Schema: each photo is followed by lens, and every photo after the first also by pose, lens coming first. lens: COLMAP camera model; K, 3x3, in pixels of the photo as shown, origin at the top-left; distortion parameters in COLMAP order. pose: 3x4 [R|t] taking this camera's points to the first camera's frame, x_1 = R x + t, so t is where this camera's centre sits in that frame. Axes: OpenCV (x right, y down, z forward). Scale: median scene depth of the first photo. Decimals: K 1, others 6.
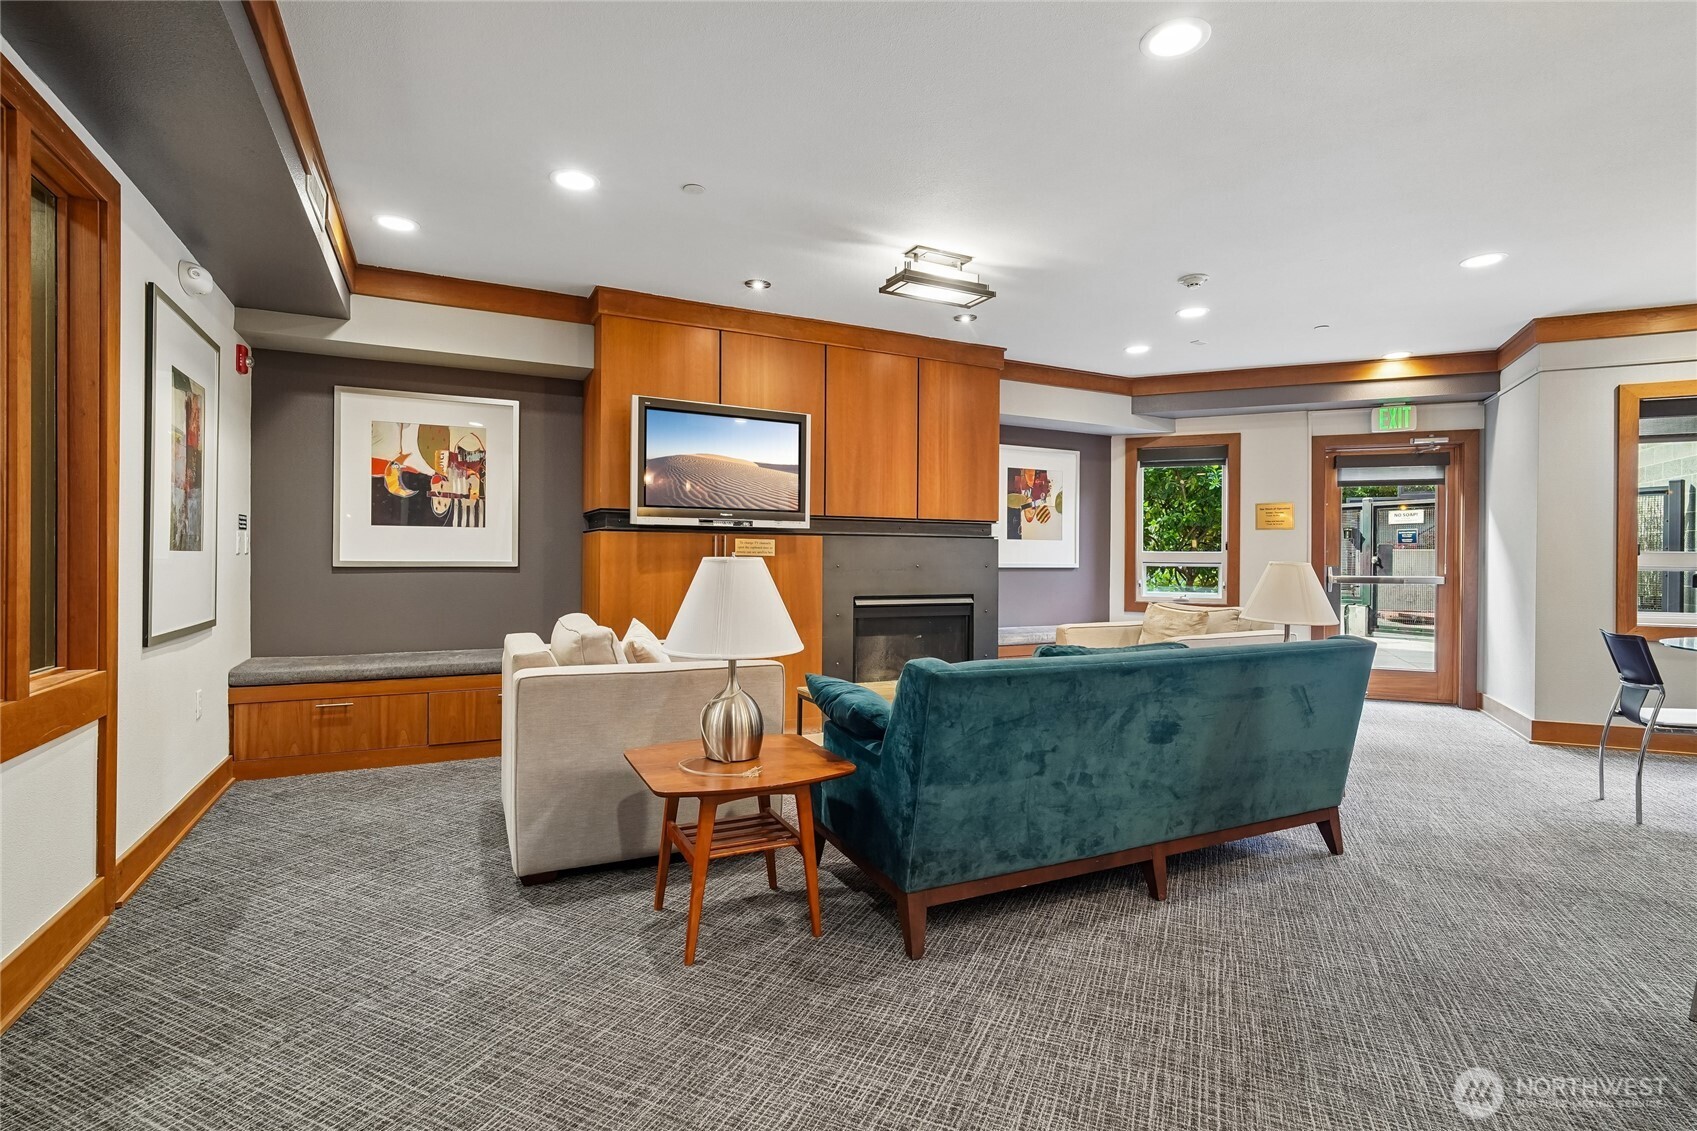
lens RADIAL K [[805.5, 0, 848.4], [0, 805.5, 568.7], [0, 0, 1]] dist [-0.020229, 0.008626]
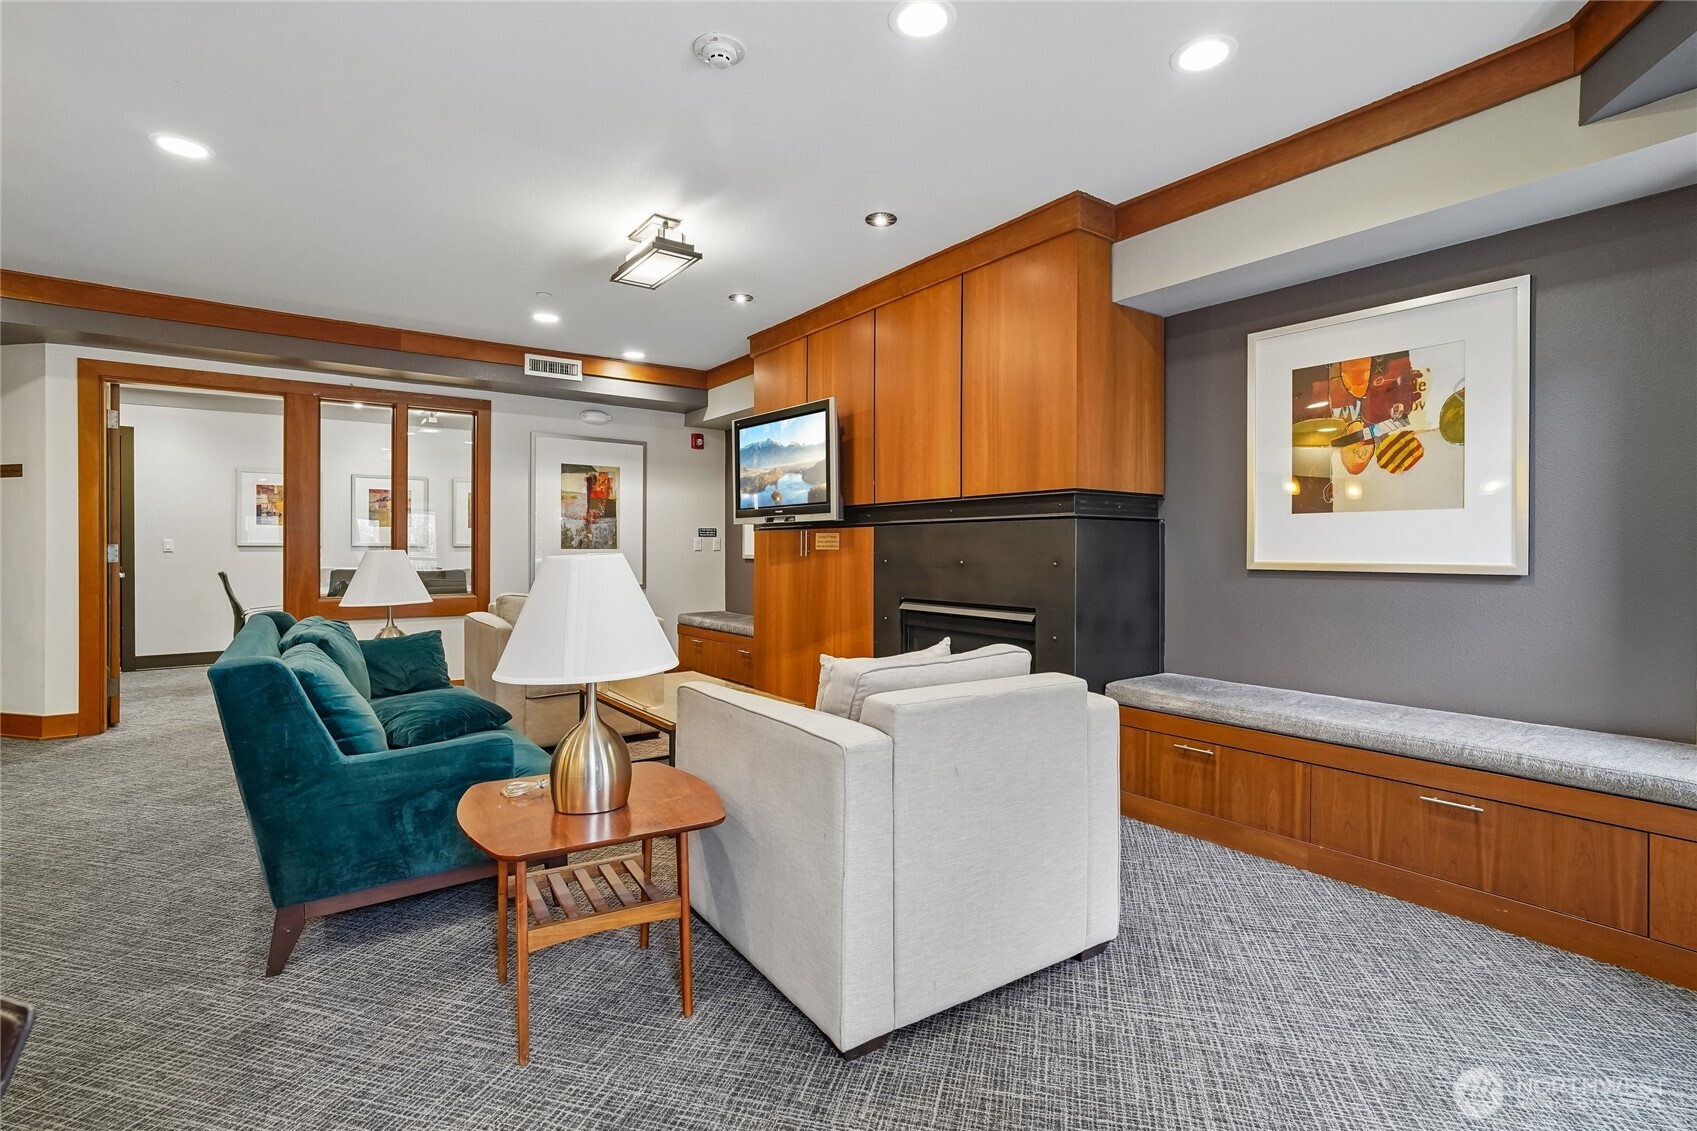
lens RADIAL K [[805.5, 0, 848.6], [0, 805.5, 554.8], [0, 0, 1]] dist [-0.020229, 0.008626]
pose [[0.160465, -0.000238, -0.987042, 0.690552], [-0.012240, 0.999923, -0.002231, -0.006542], [0.986966, 0.012439, 0.160449, 0.690341]]
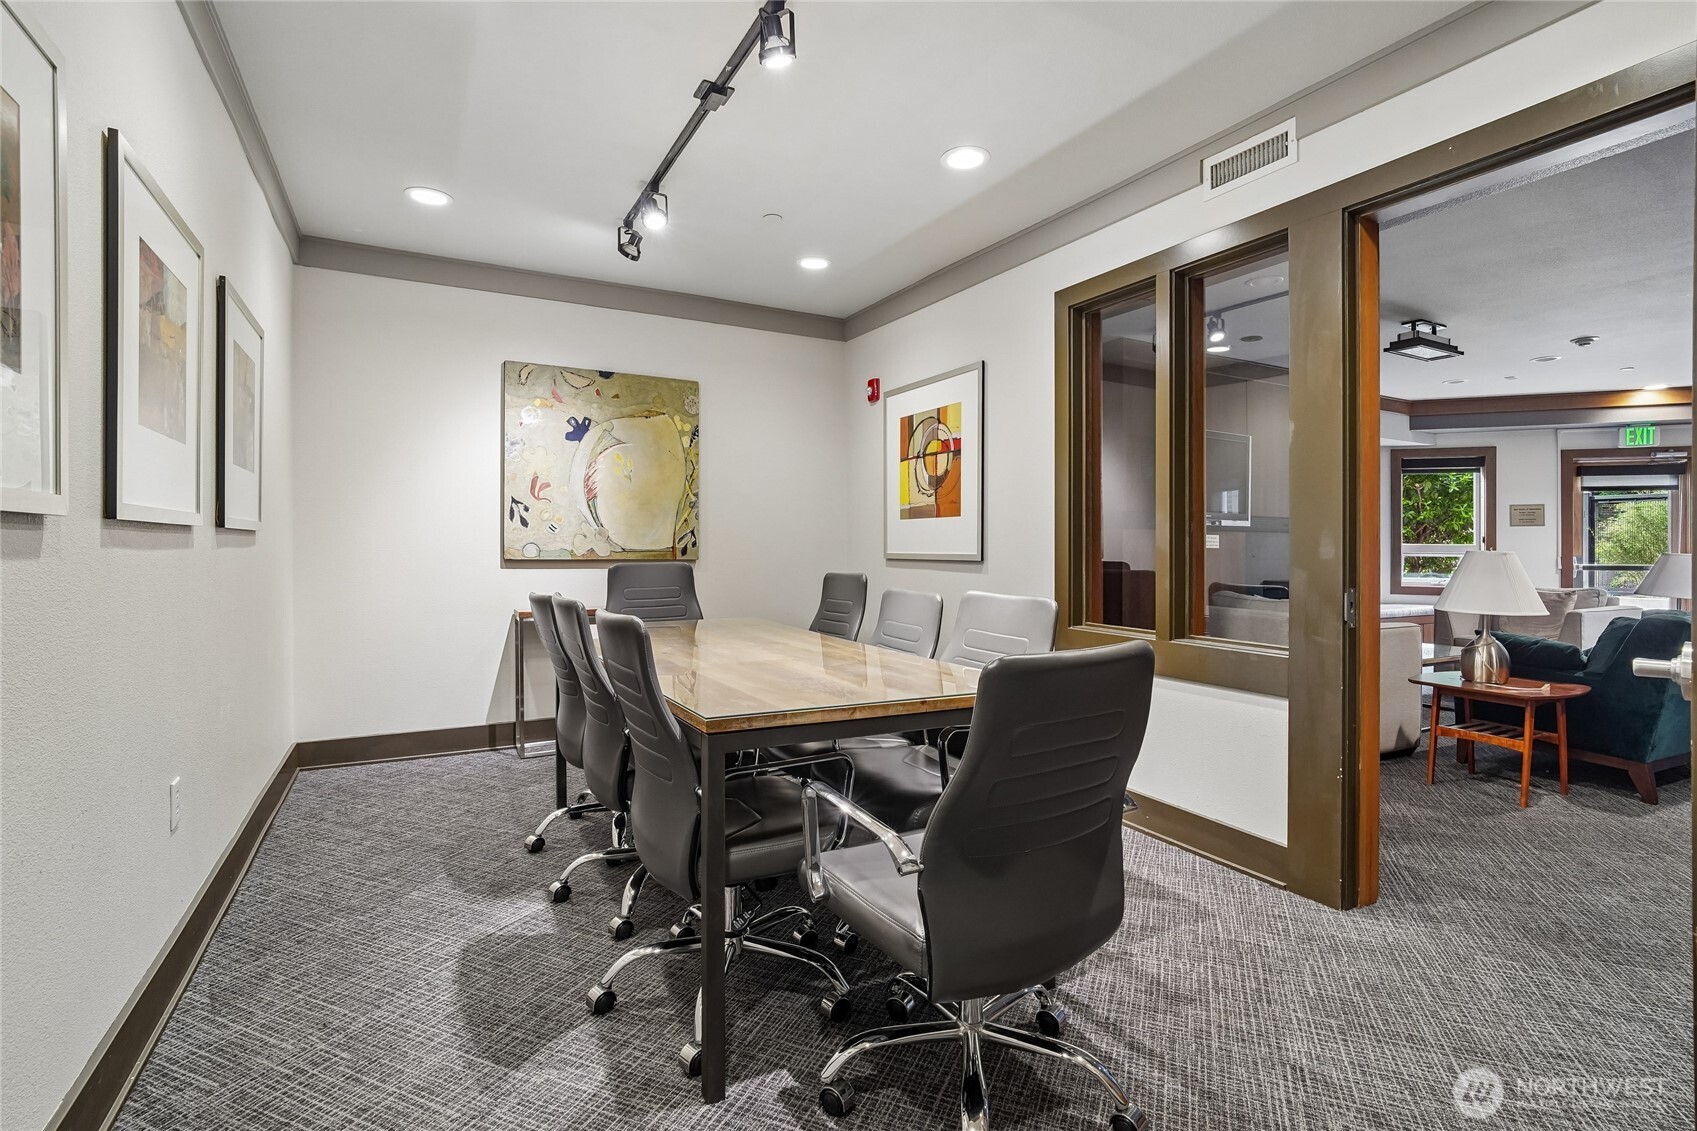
lens RADIAL K [[805.5, 0, 834.7], [0, 805.5, 547.4], [0, 0, 1]] dist [-0.020229, 0.008626]
pose [[0.999845, -0.000588, 0.017606, -0.578849], [0.000853, 0.999886, -0.015073, 0.000999], [-0.017595, 0.015086, 0.999731, -0.203017]]
